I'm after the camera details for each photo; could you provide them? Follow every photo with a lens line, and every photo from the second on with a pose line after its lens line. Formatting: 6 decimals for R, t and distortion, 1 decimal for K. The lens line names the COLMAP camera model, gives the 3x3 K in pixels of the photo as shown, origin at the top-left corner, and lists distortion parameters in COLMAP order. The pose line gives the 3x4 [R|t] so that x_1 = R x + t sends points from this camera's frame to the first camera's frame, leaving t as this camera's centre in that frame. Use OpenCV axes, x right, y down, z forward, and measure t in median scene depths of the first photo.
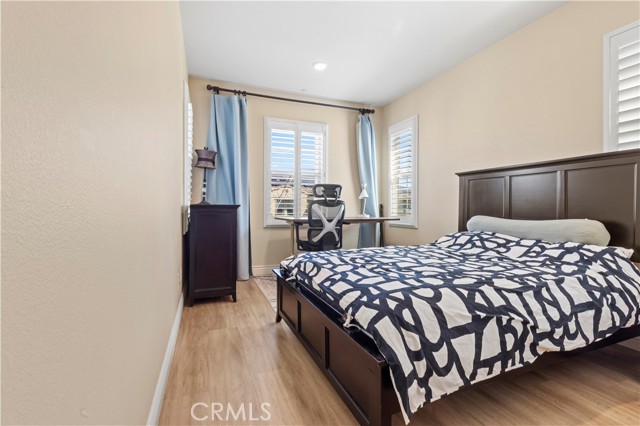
lens RADIAL K [[286.6, 0, 320.0], [0, 286.6, 213.0], [0, 0, 1]] dist [0.001573, -0.000114]
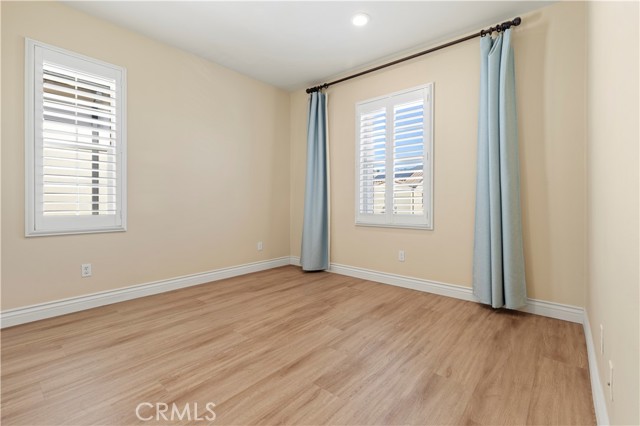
lens RADIAL K [[286.6, 0, 320.0], [0, 286.6, 213.0], [0, 0, 1]] dist [0.001573, -0.000114]
pose [[0.456087, 0.019403, -0.889723, 0.548153], [-0.007748, 0.999811, 0.017832, -0.004401], [0.889901, -0.001240, 0.456152, 0.467467]]
